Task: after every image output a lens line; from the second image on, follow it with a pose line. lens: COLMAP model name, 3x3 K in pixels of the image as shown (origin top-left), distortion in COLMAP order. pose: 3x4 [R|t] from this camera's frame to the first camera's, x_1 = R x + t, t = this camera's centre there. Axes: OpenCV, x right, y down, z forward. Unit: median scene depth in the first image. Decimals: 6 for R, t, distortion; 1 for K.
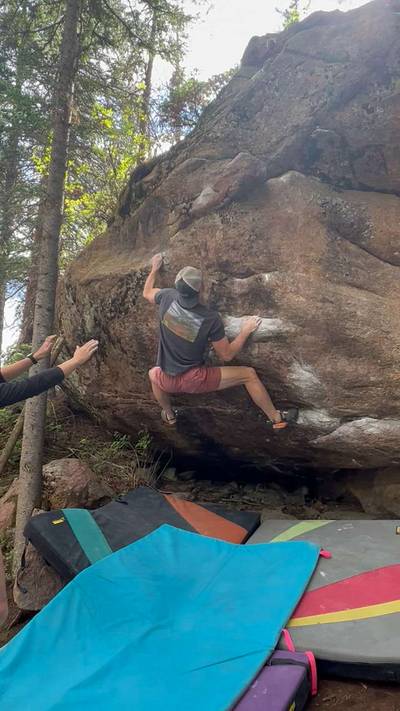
lens RADIAL K [[456.0, 0, 197.4], [0, 456.0, 358.3], [0, 0, 1]] dist [-0.008267, 0.004403]
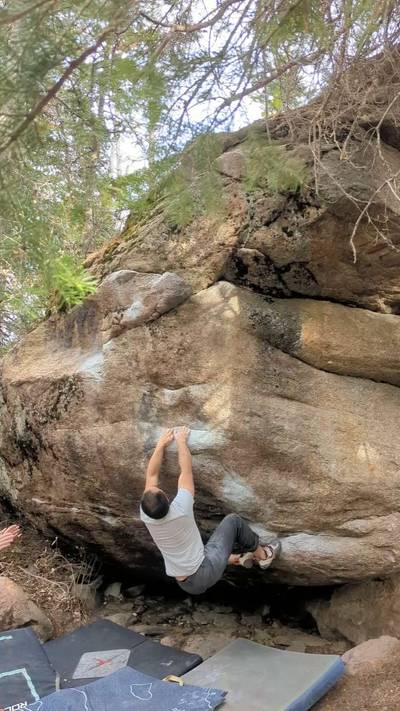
lens RADIAL K [[607.9, 0, 204.3], [0, 607.9, 352.9], [0, 0, 1]] dist [0.100239, -0.152390]
pose [[0.999854, -0.003881, 0.016651, 0.143928], [0.005451, 0.995438, -0.095252, -0.127041], [-0.016206, 0.095329, 0.995314, -0.324665]]
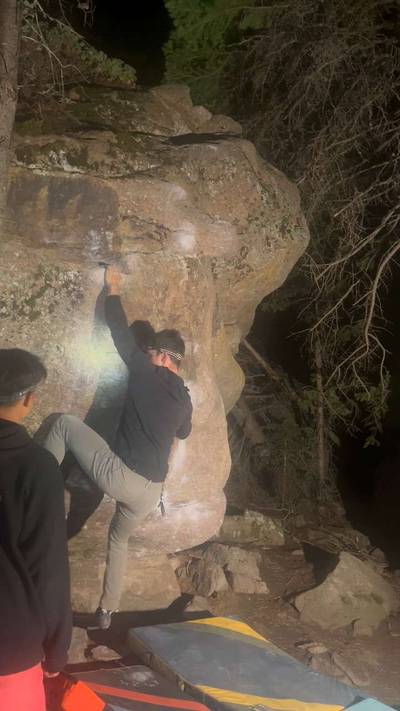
lens RADIAL K [[607.9, 0, 196.8], [0, 607.9, 356.3], [0, 0, 1]] dist [0.100239, -0.152390]
pose [[0.292446, 0.264732, 0.918908, -0.962044], [-0.161966, 0.960747, -0.225239, 0.117716], [-0.942466, -0.082961, 0.323845, 0.567438]]
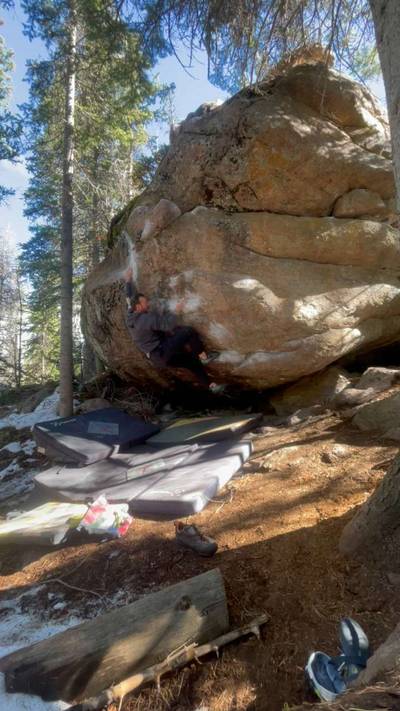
lens RADIAL K [[316.9, 0, 198.3], [0, 316.9, 360.8], [0, 0, 1]] dist [-0.005751, -0.002913]
pose [[0.991291, -0.096601, -0.089503, 0.253451], [0.100397, 0.994186, 0.038924, 0.092021], [0.085223, -0.047571, 0.995226, -0.149963]]
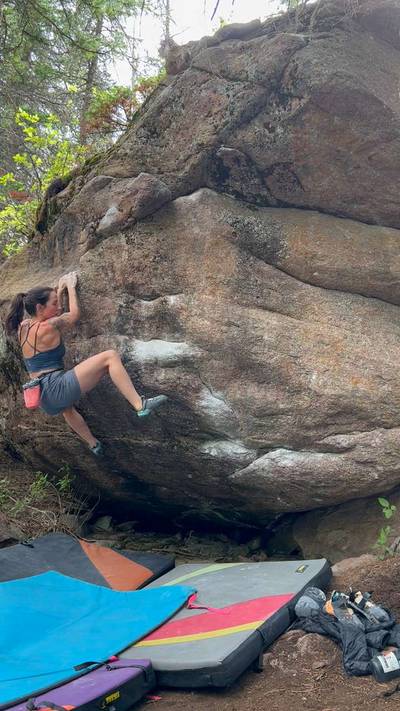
lens RADIAL K [[607.9, 0, 201.7], [0, 607.9, 357.7], [0, 0, 1]] dist [0.100239, -0.152390]
pose [[0.999411, 0.004389, -0.034049, 0.249220], [-0.006650, 0.997758, -0.066587, 0.028192], [0.033681, 0.066775, 0.997199, -0.257902]]
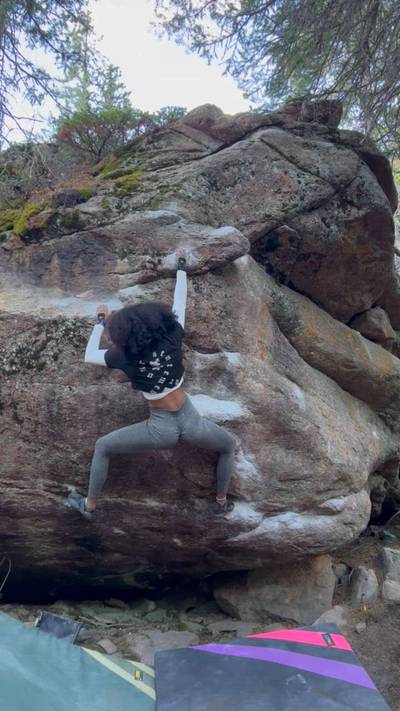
lens RADIAL K [[581.1, 0, 197.6], [0, 581.1, 356.6], [0, 0, 1]] dist [0.071269, -0.044113]
pose [[0.786151, 0.156225, 0.597964, -0.594573], [-0.071547, 0.984024, -0.163025, 0.019770], [-0.613879, 0.085380, 0.784769, 0.097519]]
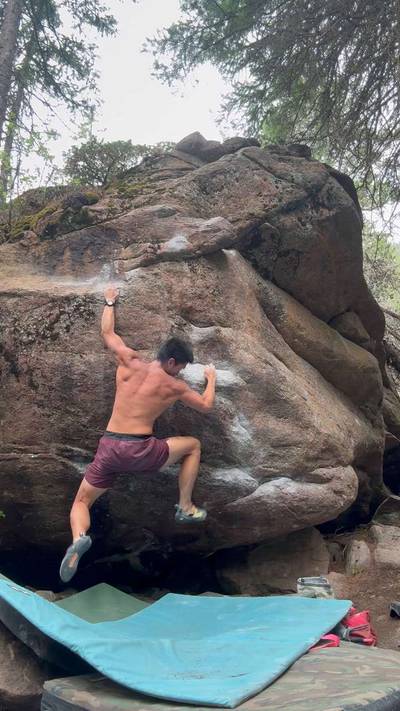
lens RADIAL K [[524.2, 0, 198.4], [0, 524.2, 356.1], [0, 0, 1]] dist [0.093523, -0.006404]
pose [[0.784959, 0.211727, 0.582247, -0.567633], [-0.040697, 0.955384, -0.292548, 0.227538], [-0.618210, 0.205942, 0.758554, 0.120280]]
